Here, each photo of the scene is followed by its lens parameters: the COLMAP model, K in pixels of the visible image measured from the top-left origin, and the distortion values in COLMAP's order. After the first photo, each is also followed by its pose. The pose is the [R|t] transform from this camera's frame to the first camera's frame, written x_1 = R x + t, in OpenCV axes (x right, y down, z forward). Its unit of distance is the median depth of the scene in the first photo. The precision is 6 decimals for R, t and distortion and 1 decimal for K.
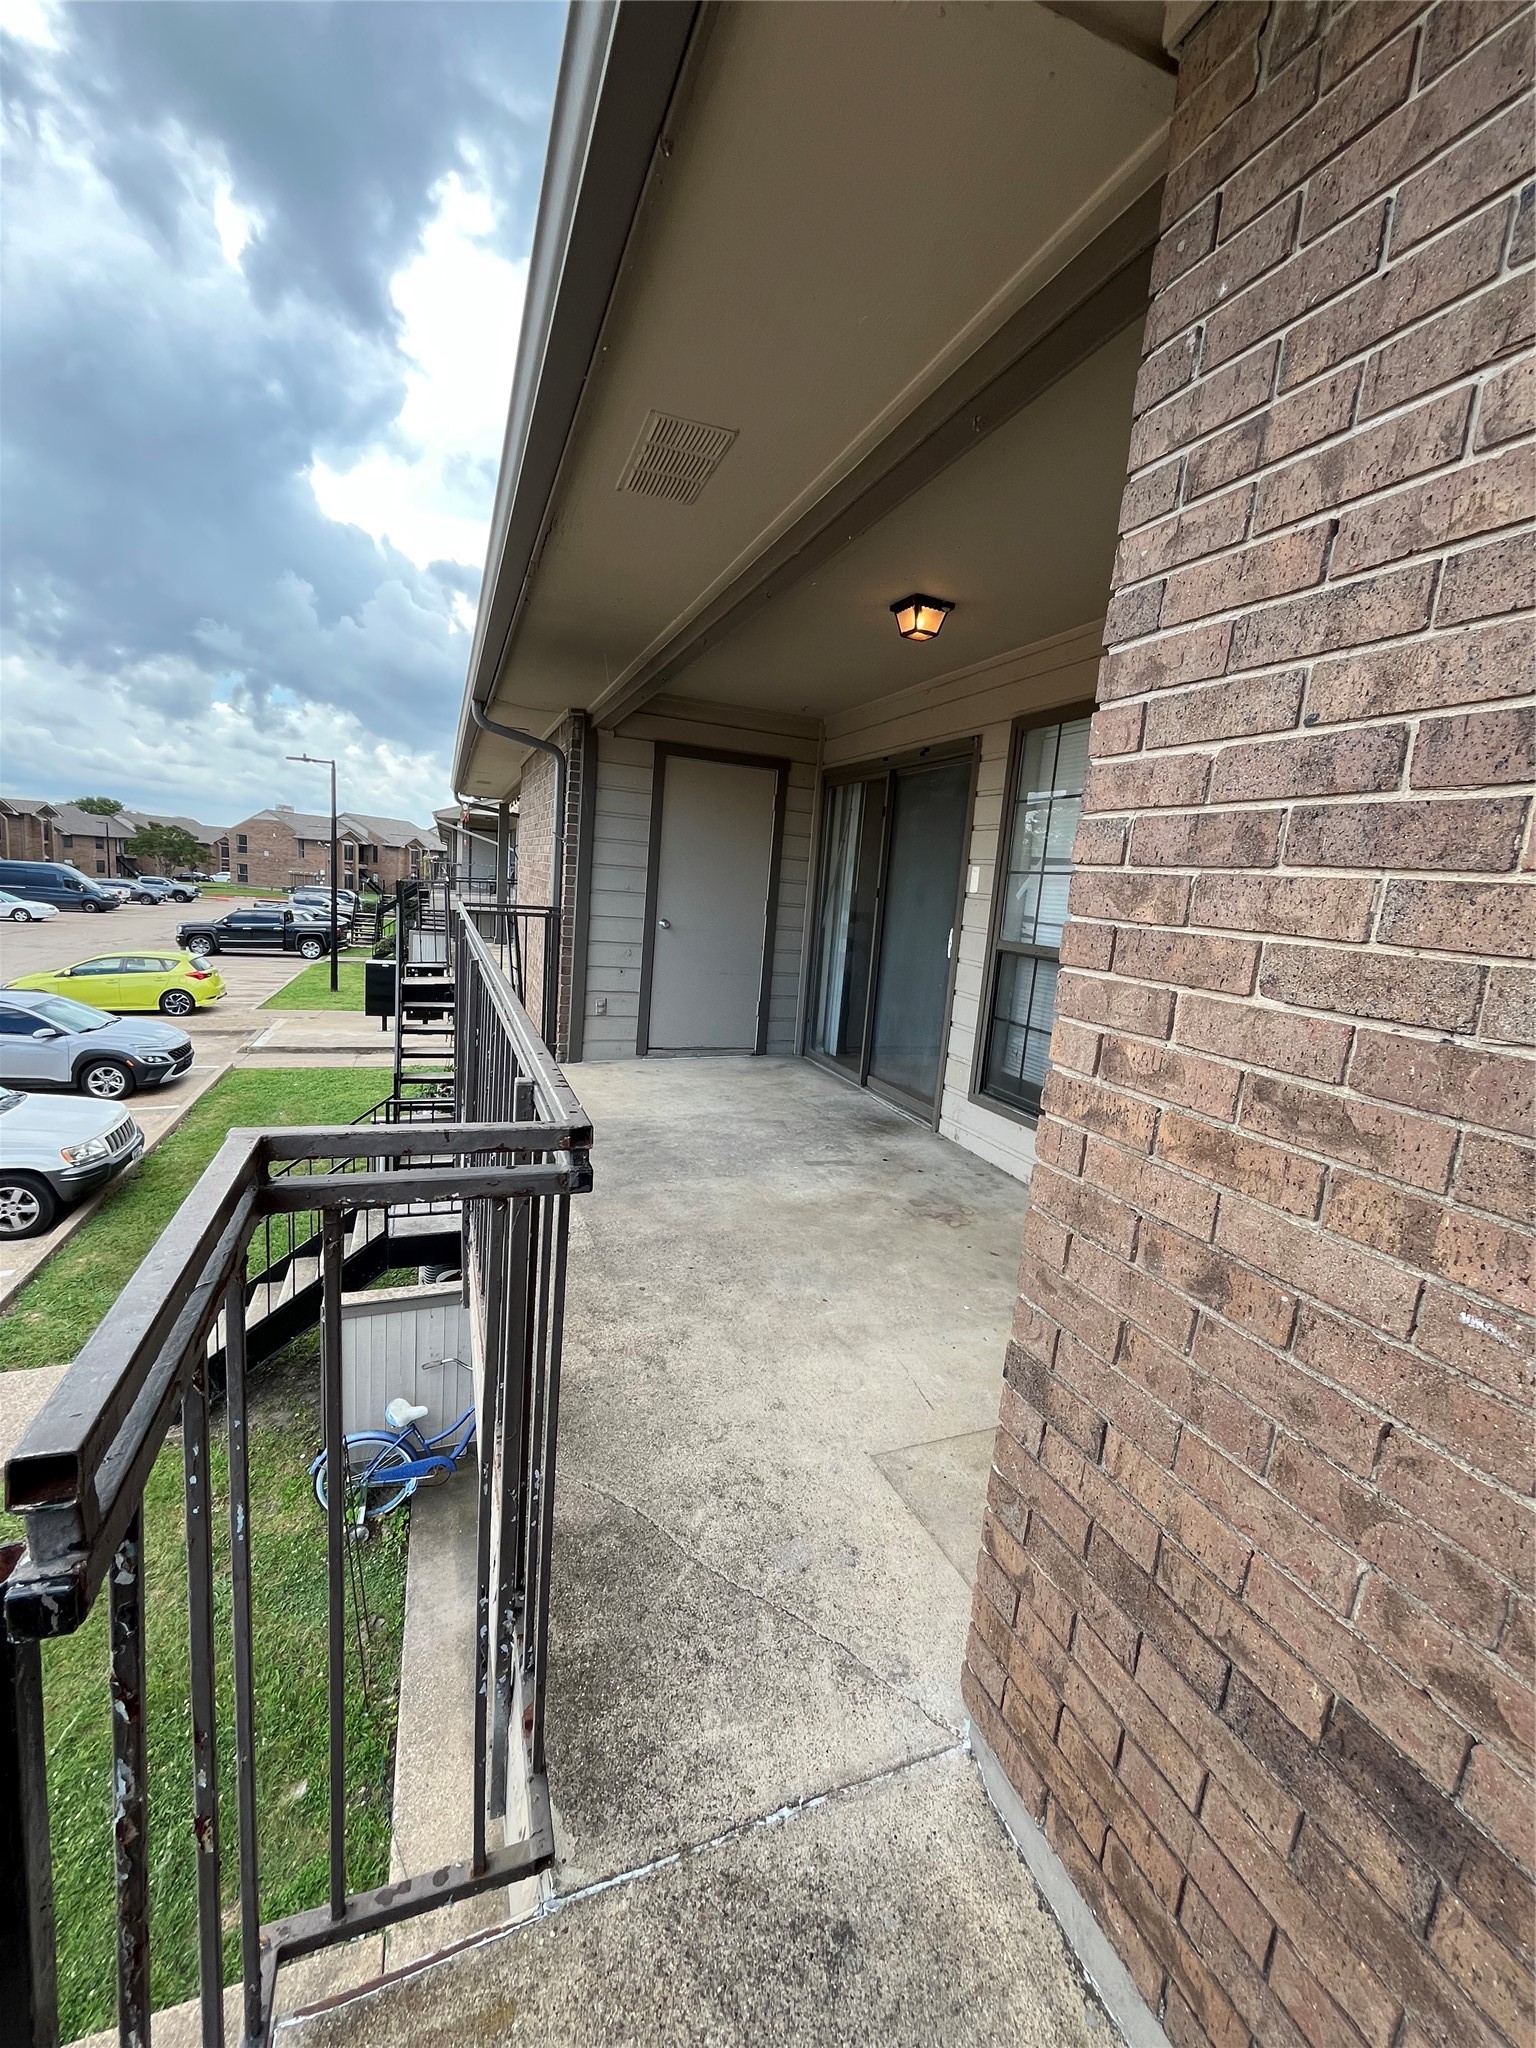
lens RADIAL K [[831.7, 0, 774.2], [0, 831.7, 1018.2], [0, 0, 1]] dist [-0.004287, 0.000982]
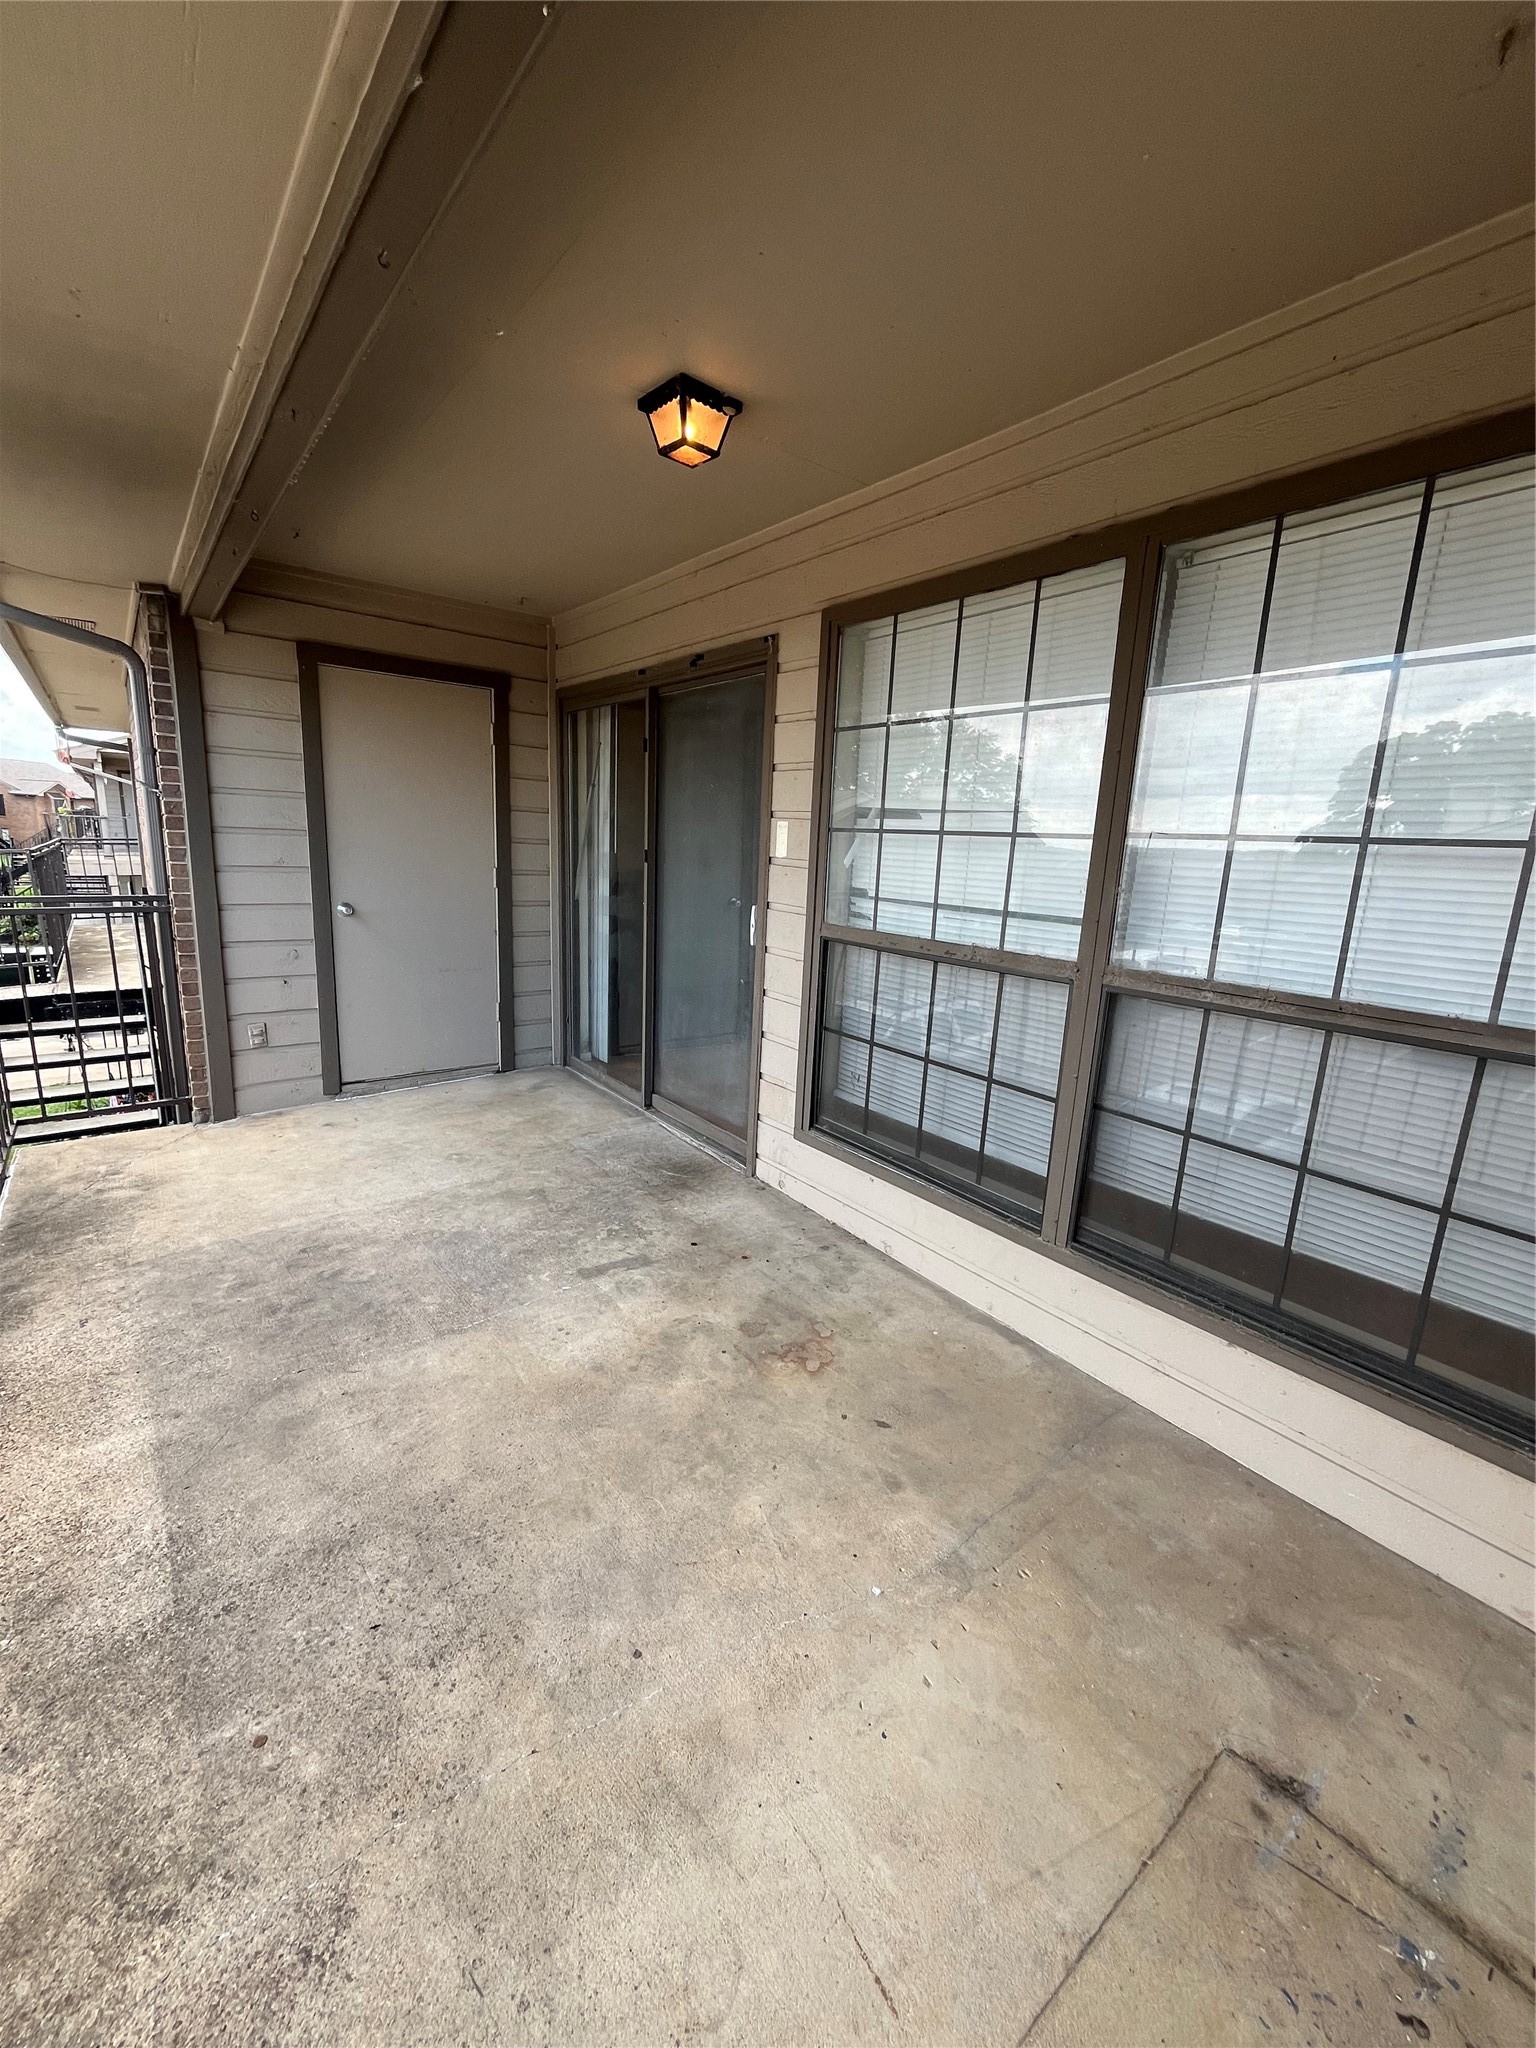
lens RADIAL K [[831.7, 0, 772.7], [0, 831.7, 1015.5], [0, 0, 1]] dist [-0.004287, 0.000982]
pose [[0.958846, -0.091598, 0.268745, 0.023697], [0.072936, 0.994231, 0.078643, -0.070925], [-0.274398, -0.055806, 0.959996, 0.293918]]
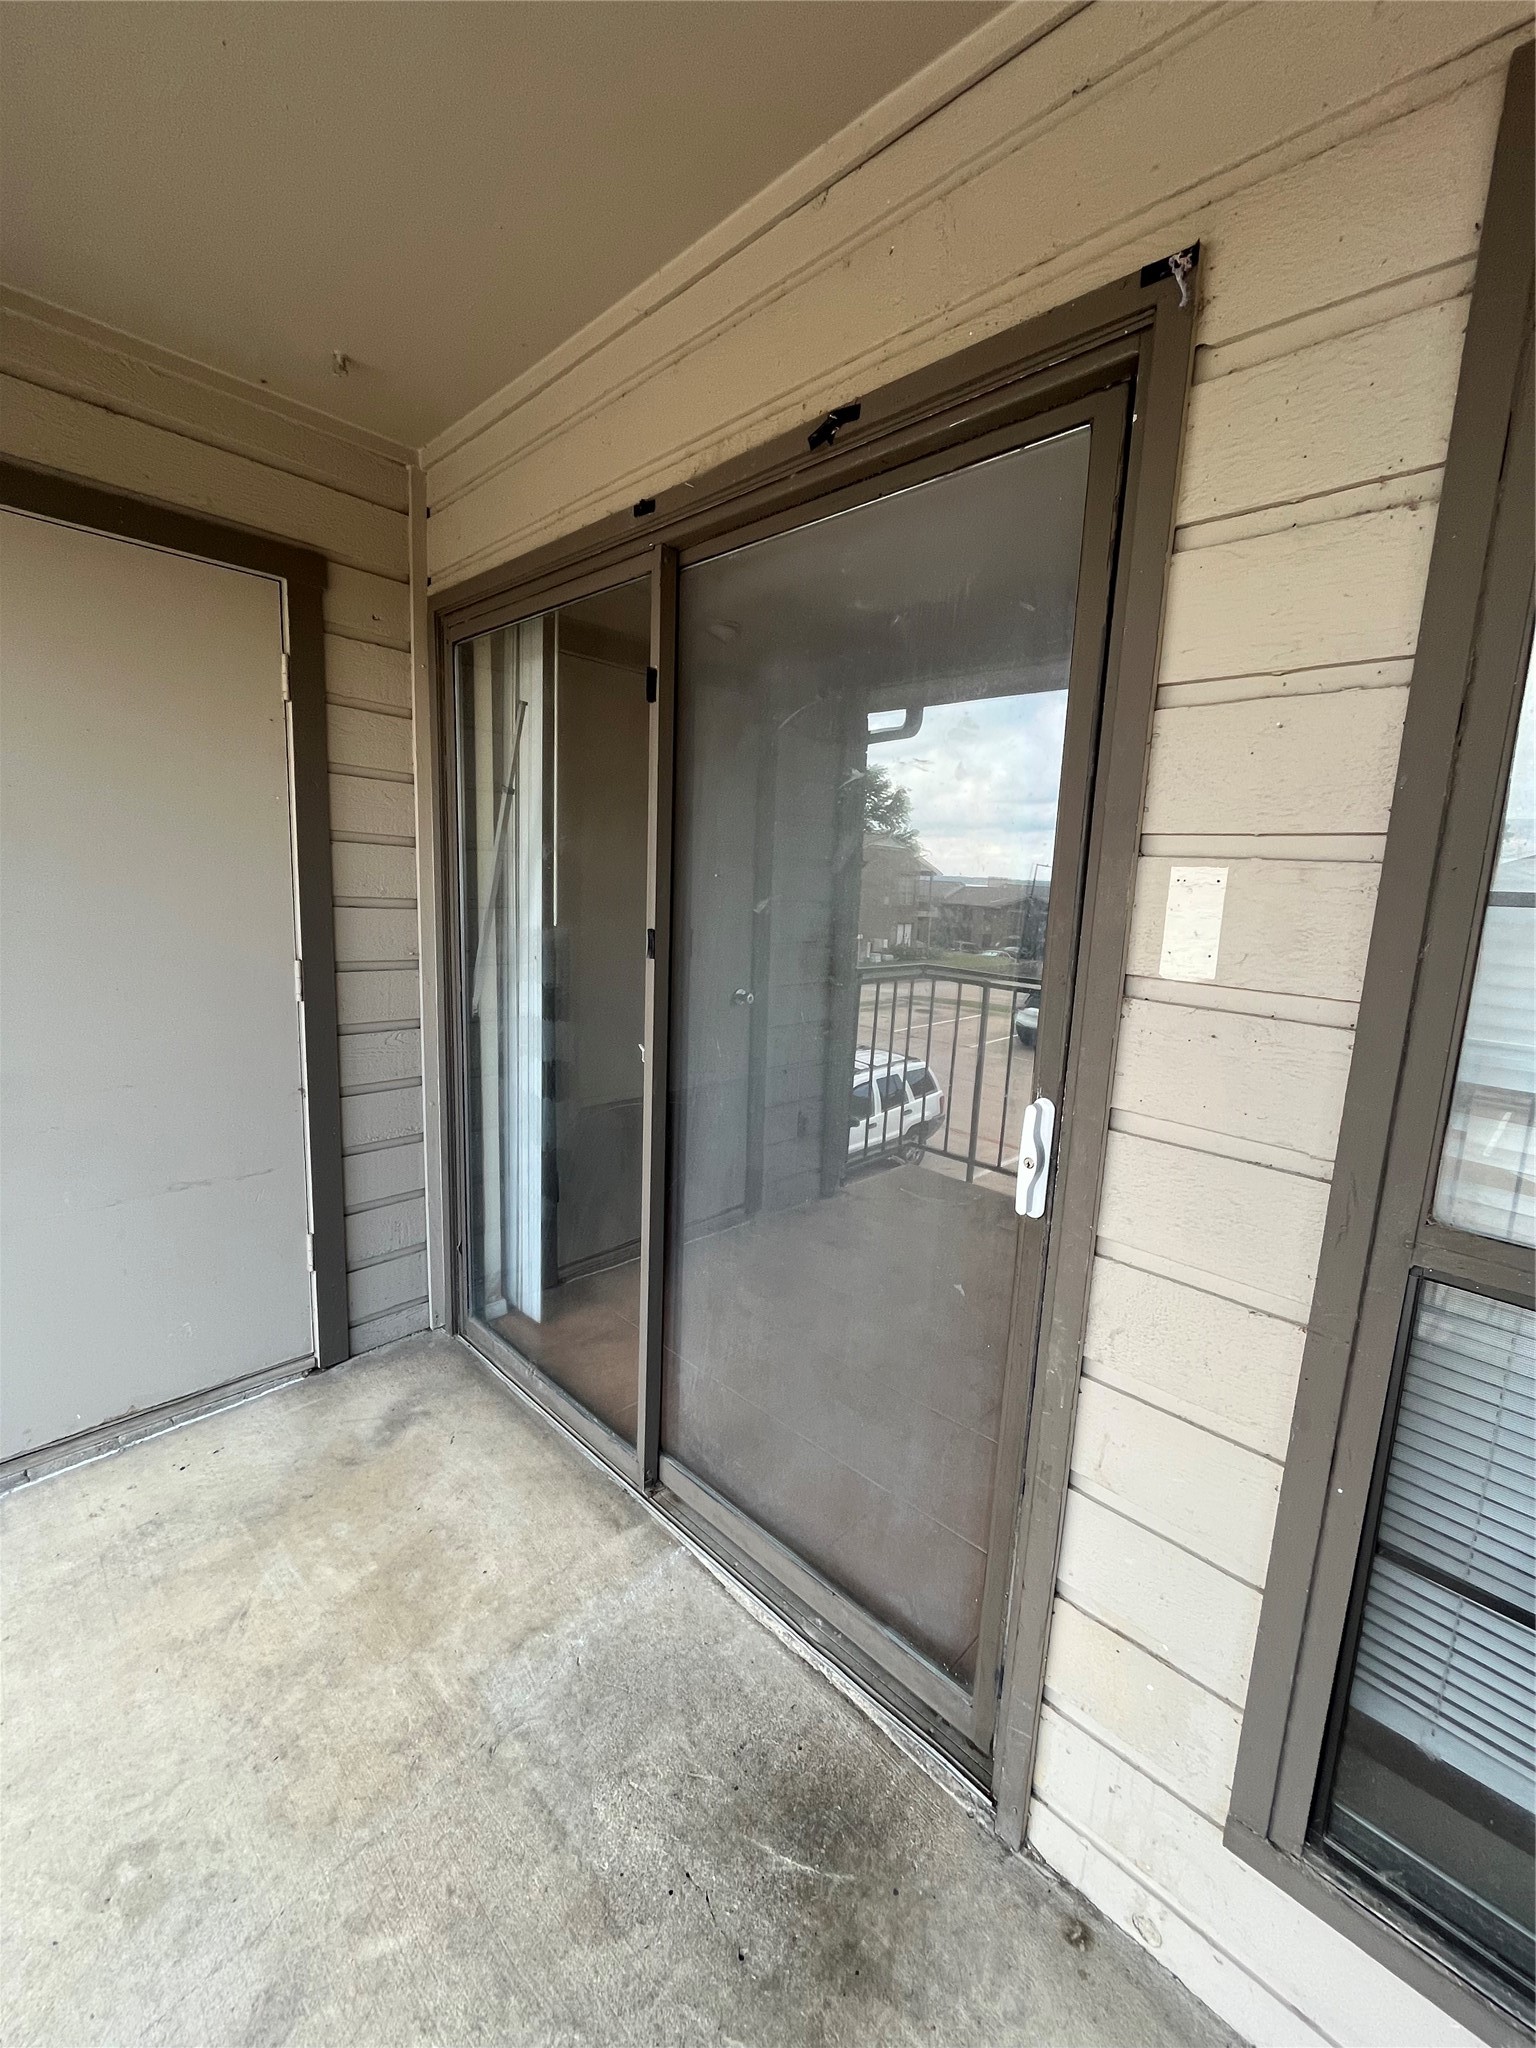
lens RADIAL K [[831.7, 0, 772.2], [0, 831.7, 1011.6], [0, 0, 1]] dist [-0.004287, 0.000982]
pose [[0.911323, -0.103576, 0.398450, 0.043795], [0.092286, 0.994600, 0.047470, -0.164609], [-0.401215, -0.006489, 0.915961, 0.835548]]
